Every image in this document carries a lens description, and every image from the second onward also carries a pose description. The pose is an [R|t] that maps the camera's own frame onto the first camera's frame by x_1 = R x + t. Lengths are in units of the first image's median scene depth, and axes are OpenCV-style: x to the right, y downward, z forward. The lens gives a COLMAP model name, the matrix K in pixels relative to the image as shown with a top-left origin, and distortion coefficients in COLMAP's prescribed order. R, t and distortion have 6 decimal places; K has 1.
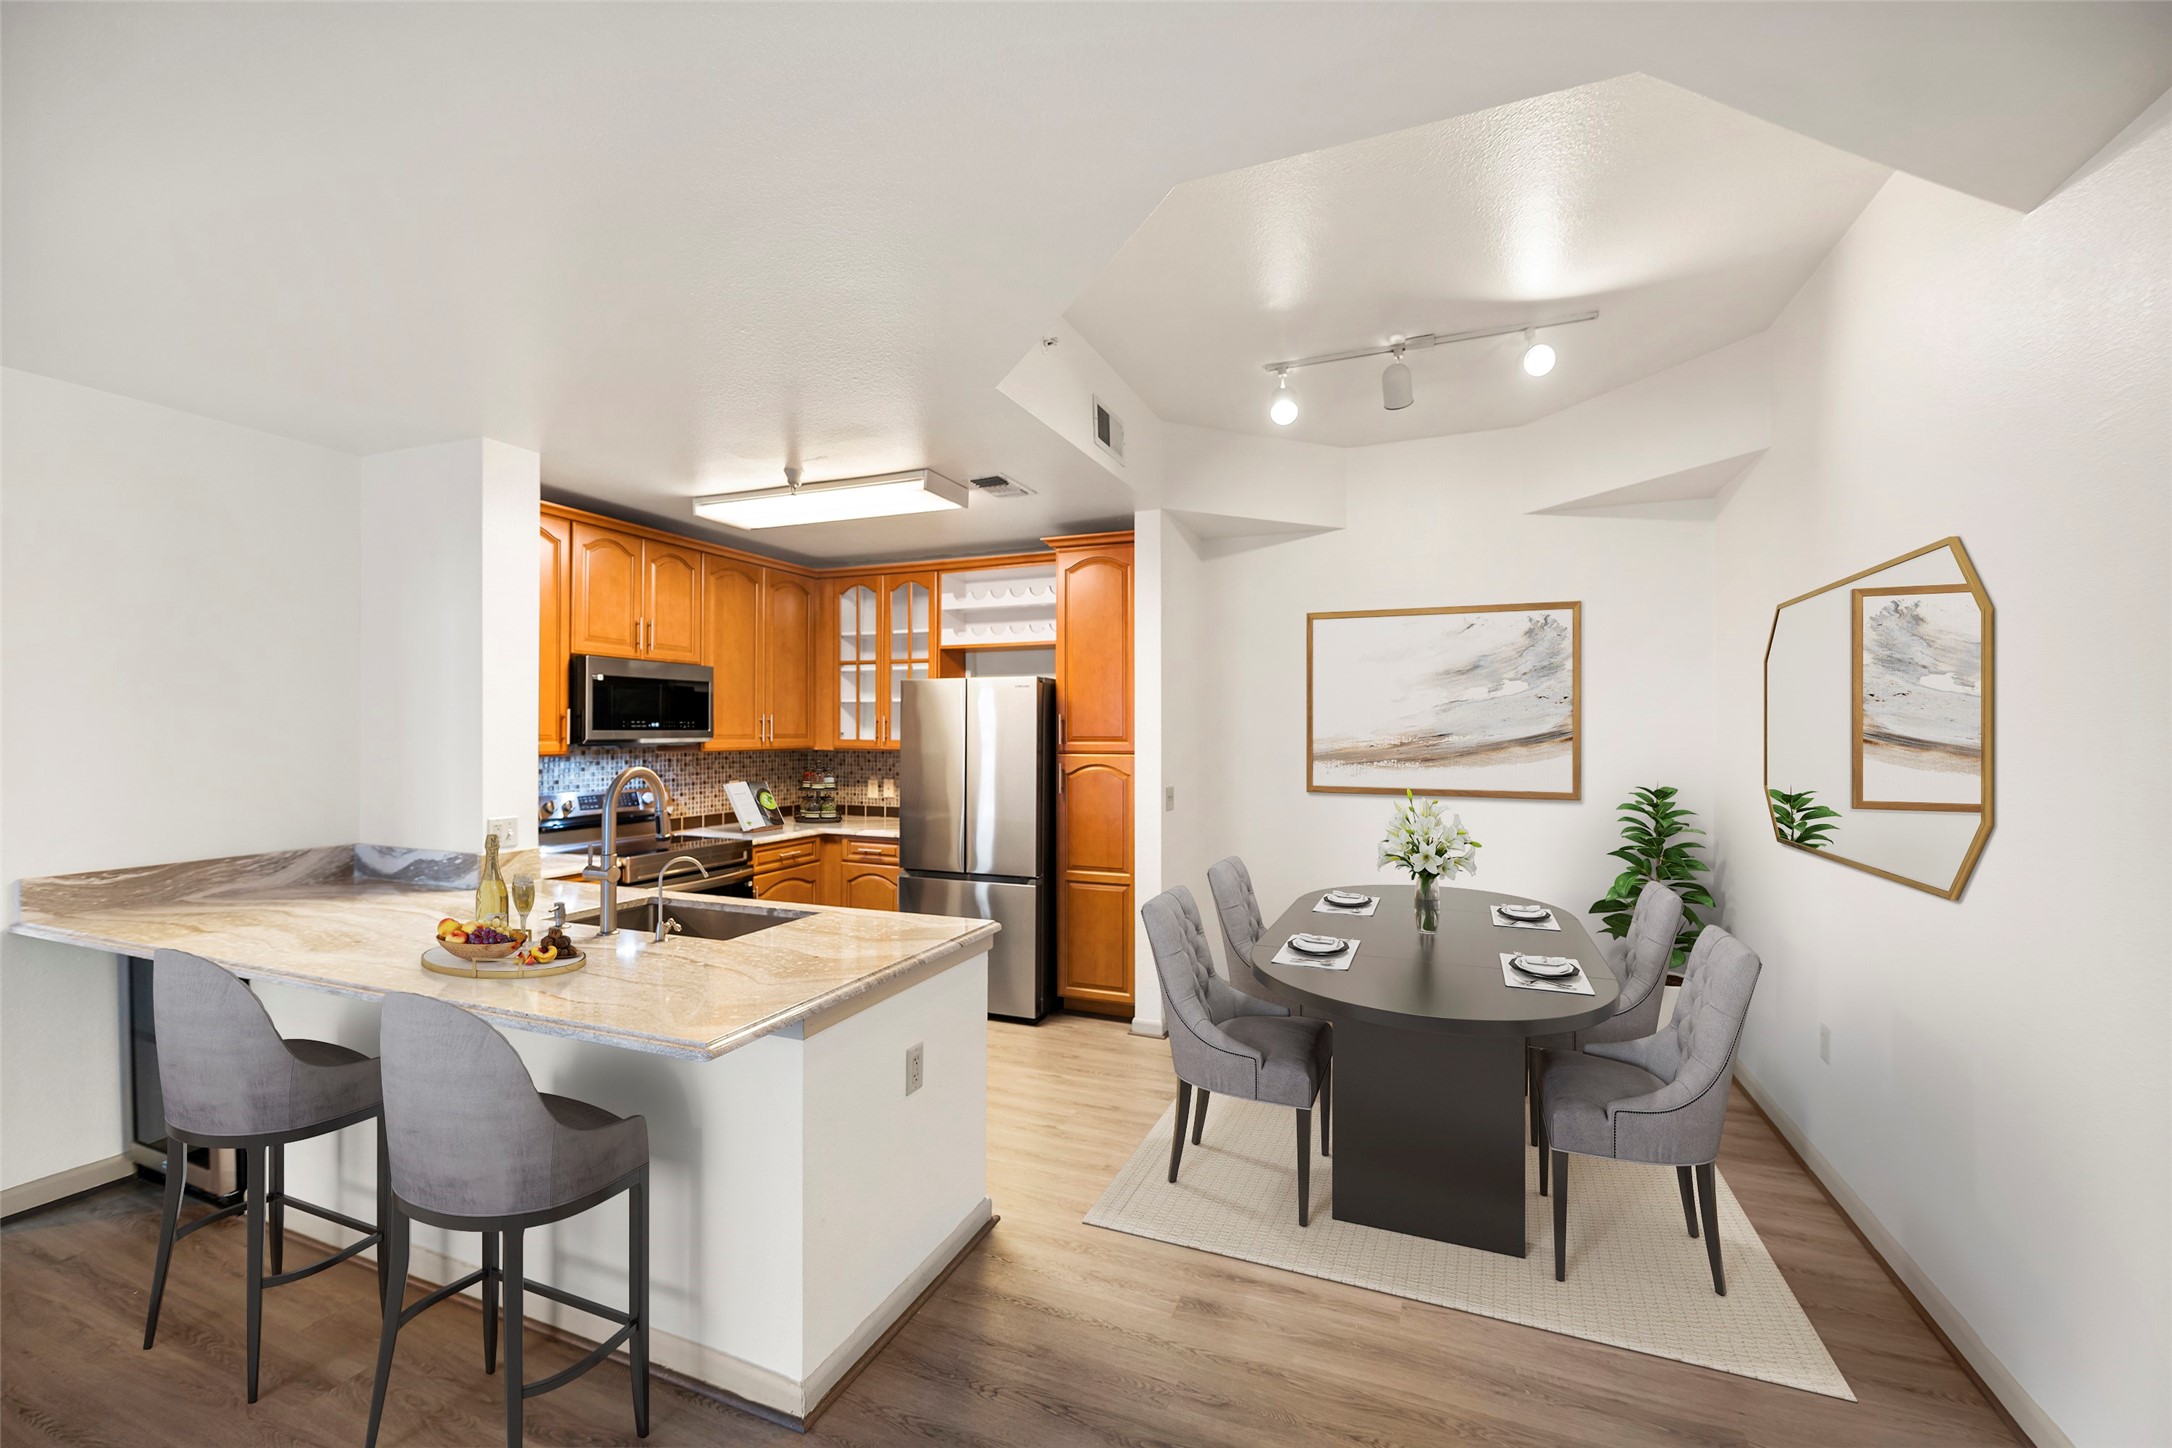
lens RADIAL K [[886.7, 0, 1089.0], [0, 886.7, 728.9], [0, 0, 1]] dist [0.000480, 0.000039]
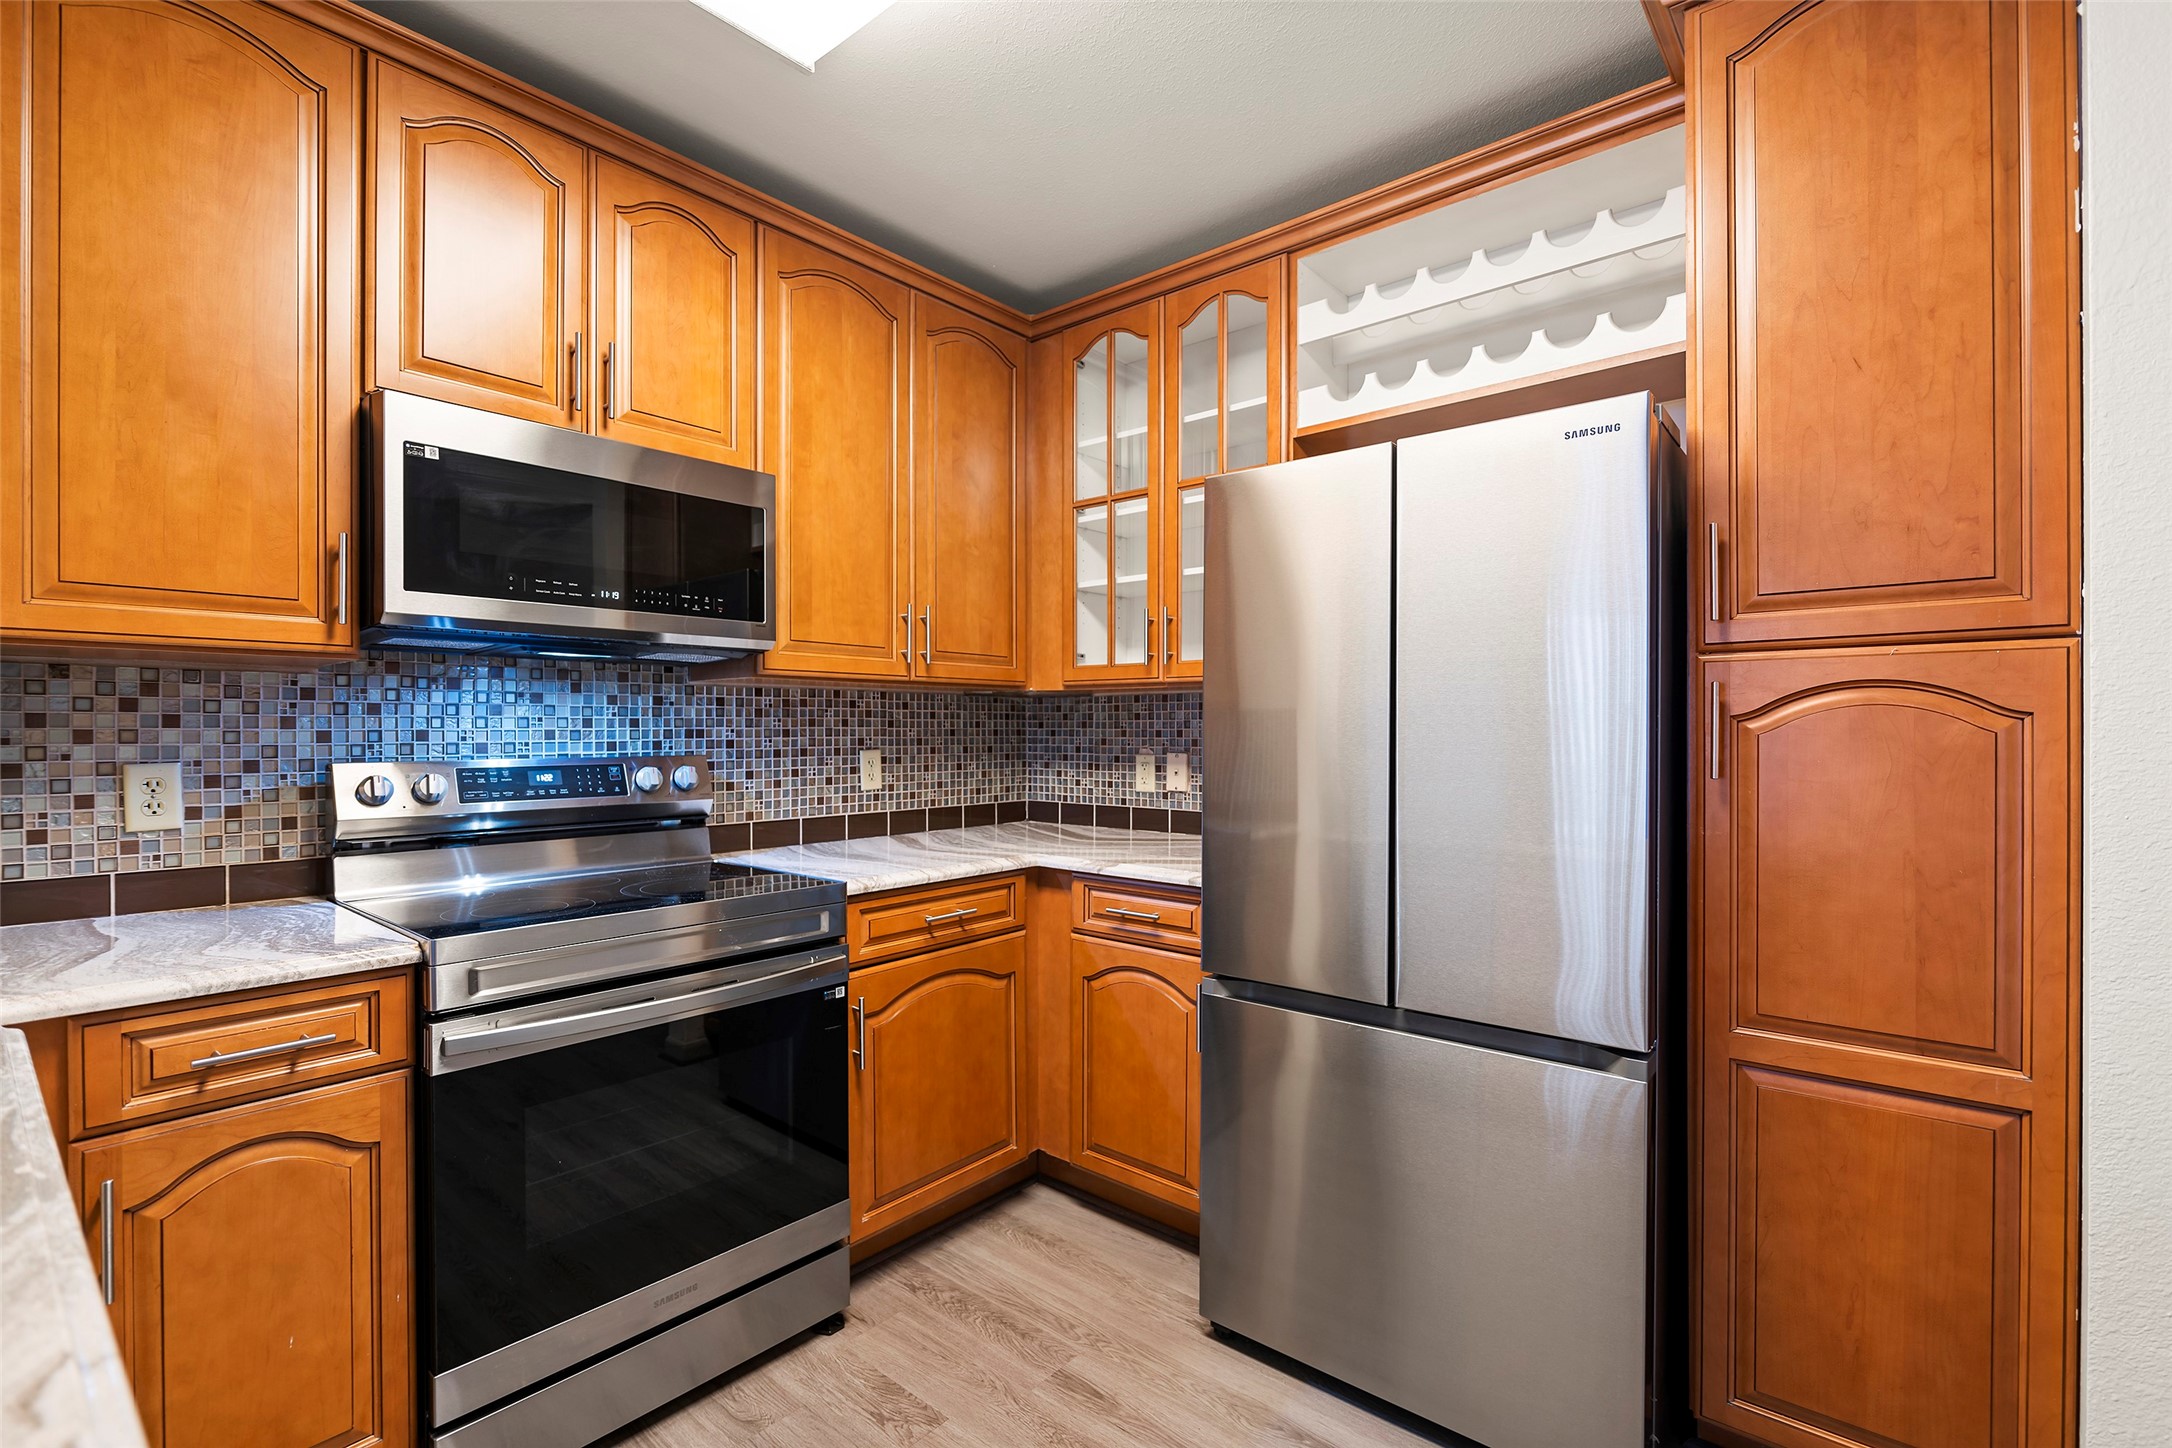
lens RADIAL K [[987.7, 0, 1088.1], [0, 987.7, 725.8], [0, 0, 1]] dist [0.002826, 0.000133]
pose [[0.949929, -0.003288, -0.312449, -0.114959], [0.003134, 0.999995, -0.000996, 0.046465], [0.312451, -0.000033, 0.949934, 0.525582]]
